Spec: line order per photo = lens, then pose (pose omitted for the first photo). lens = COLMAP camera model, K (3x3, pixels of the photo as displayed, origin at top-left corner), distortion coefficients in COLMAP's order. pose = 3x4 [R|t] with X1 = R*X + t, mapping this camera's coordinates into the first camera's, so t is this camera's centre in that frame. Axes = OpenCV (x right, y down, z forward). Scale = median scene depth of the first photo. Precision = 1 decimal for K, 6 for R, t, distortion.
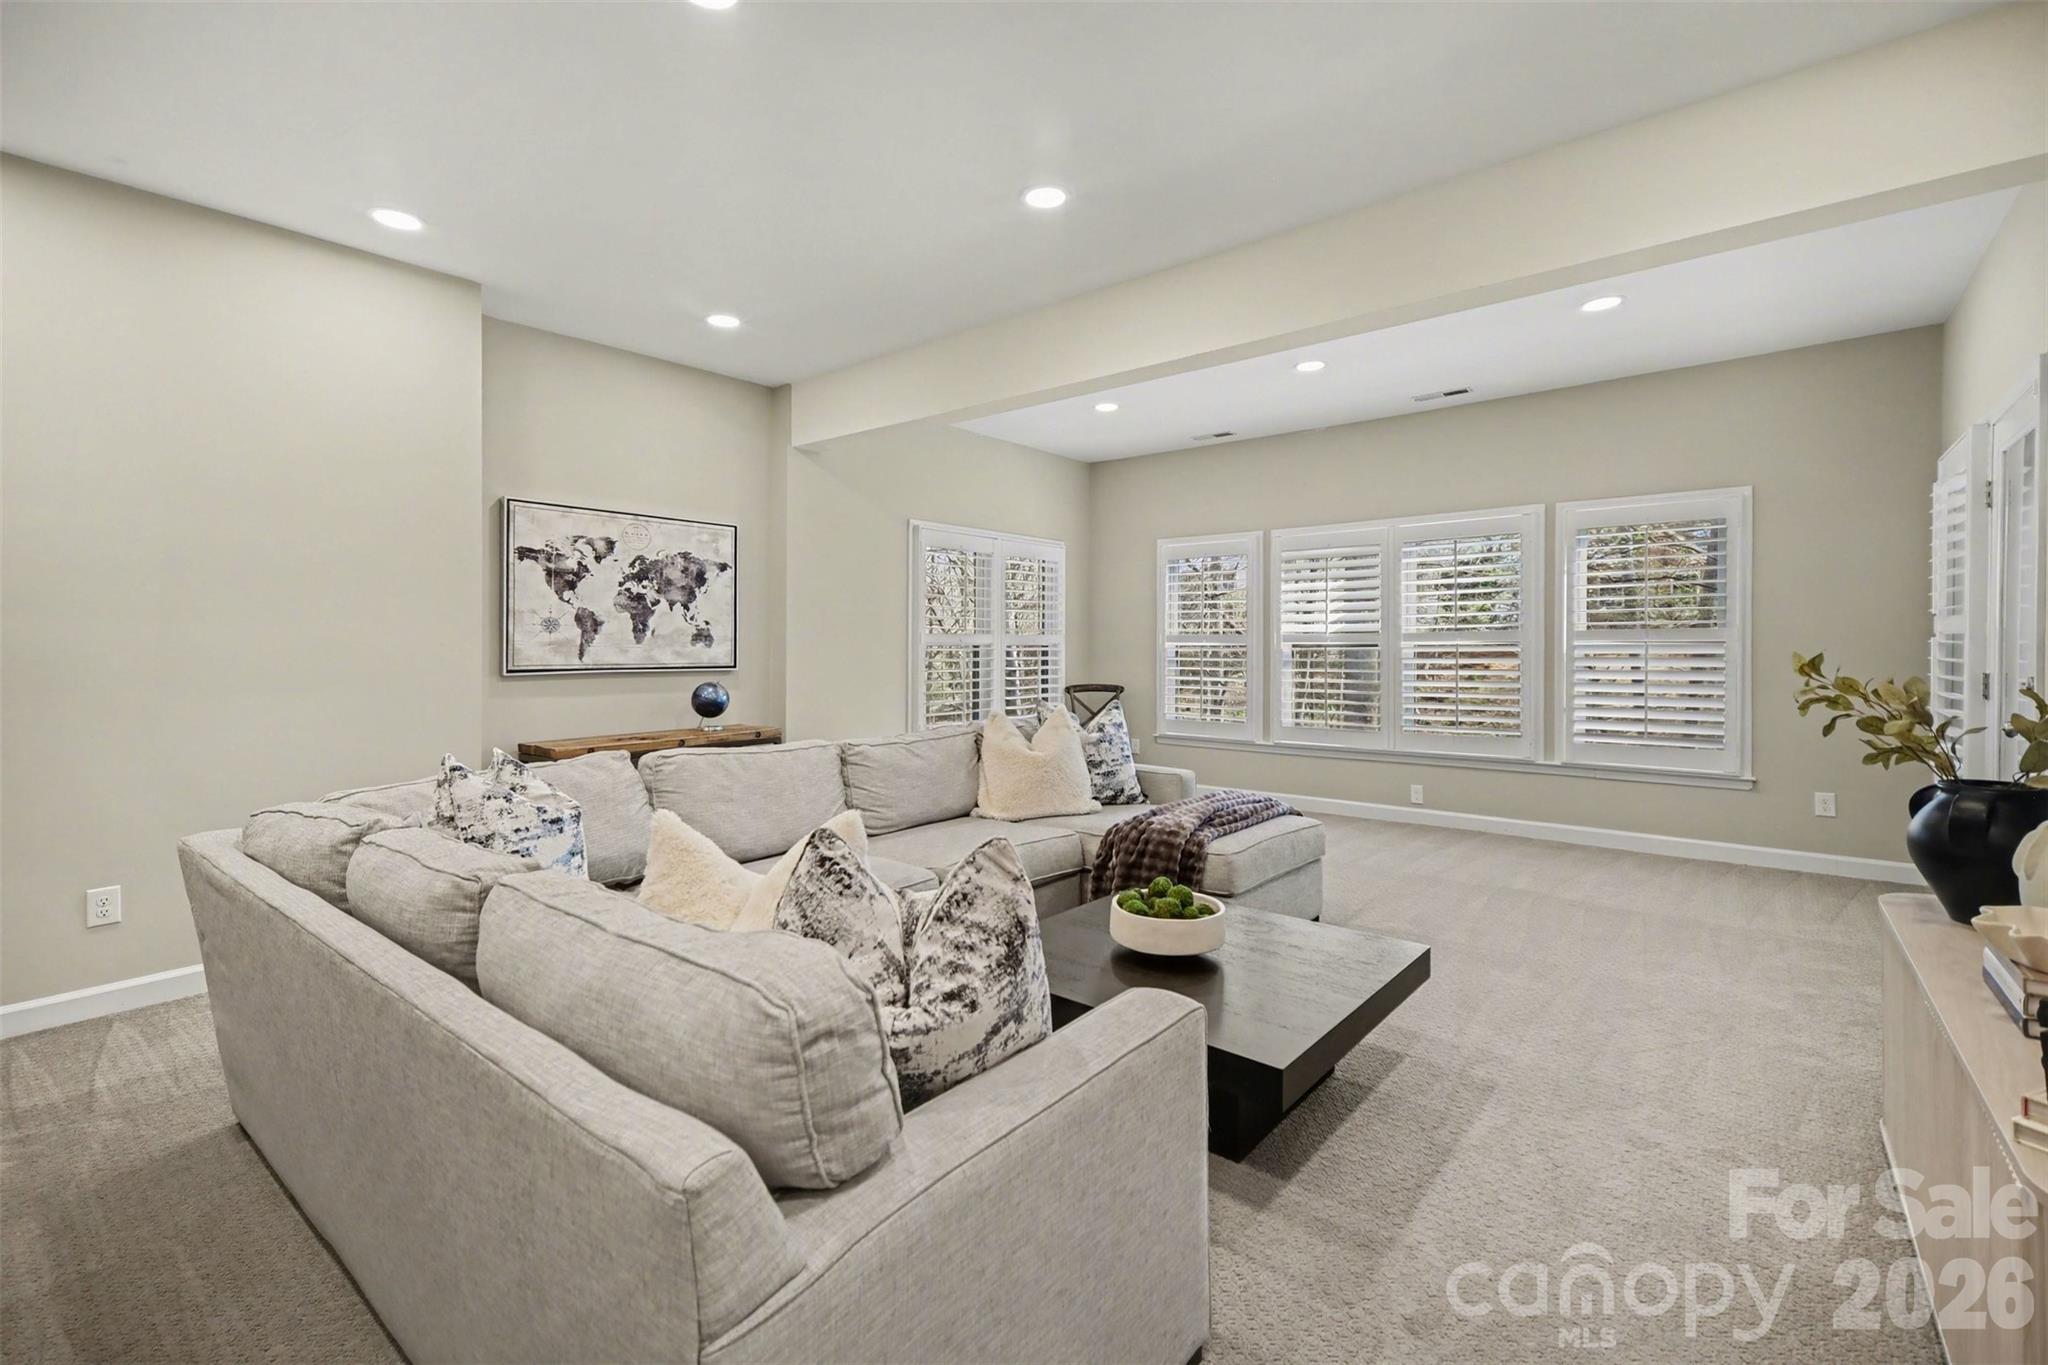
lens RADIAL K [[901.6, 0, 1024.0], [0, 901.6, 666.6], [0, 0, 1]] dist [0.021030, -0.001716]
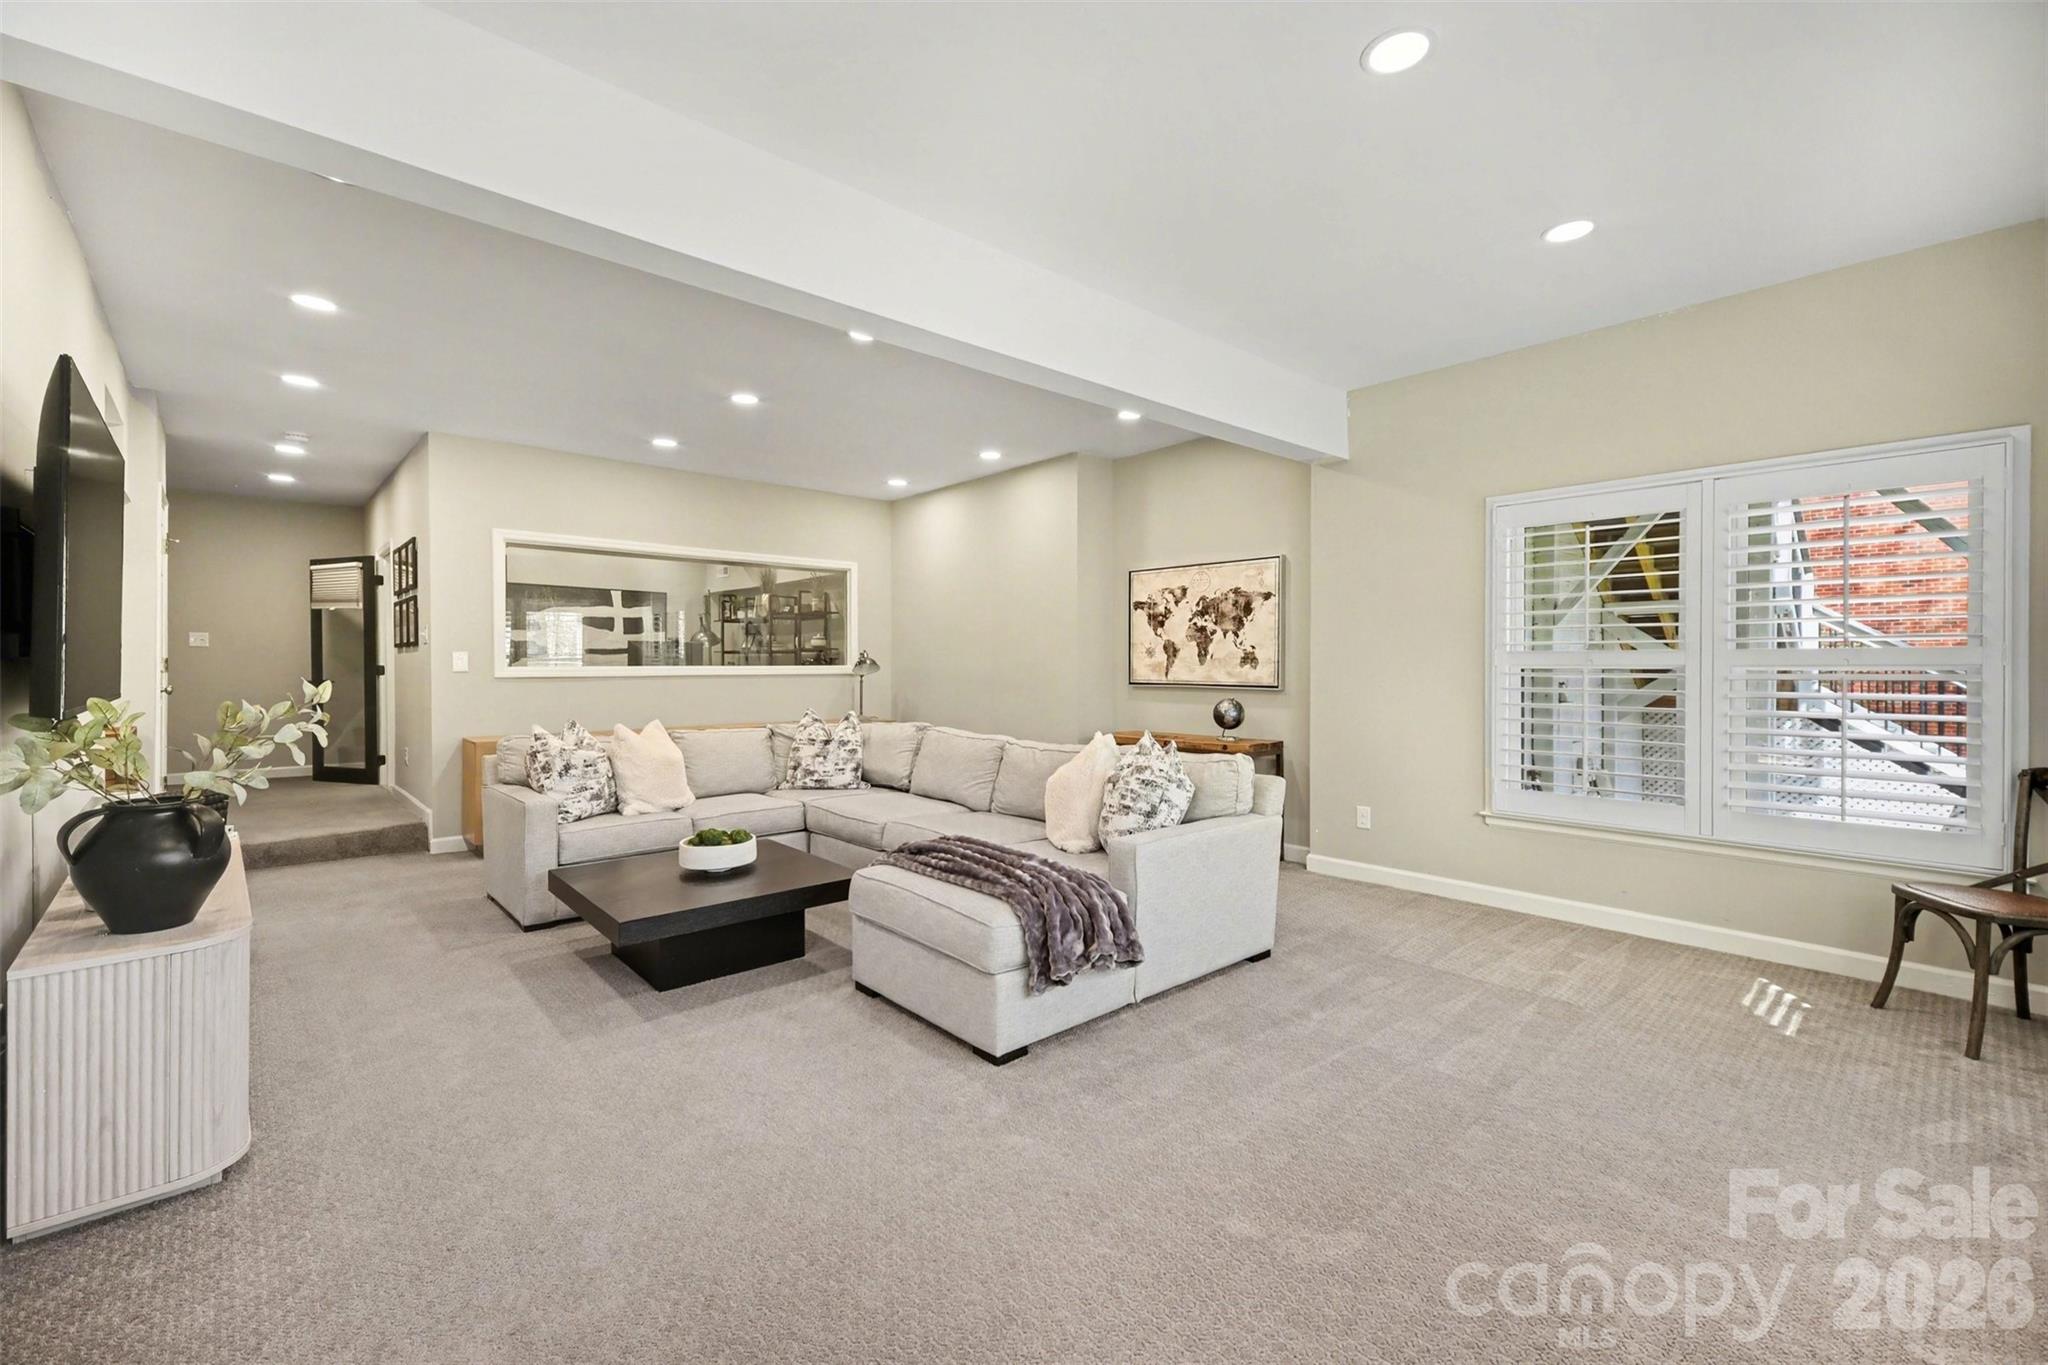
lens RADIAL K [[901.6, 0, 1018.5], [0, 901.6, 666.8], [0, 0, 1]] dist [0.021030, -0.001716]
pose [[-0.144155, 0.007397, -0.989528, 0.866033], [-0.018341, 0.999780, 0.010146, -0.031544], [0.989385, 0.019612, -0.143987, 0.927100]]
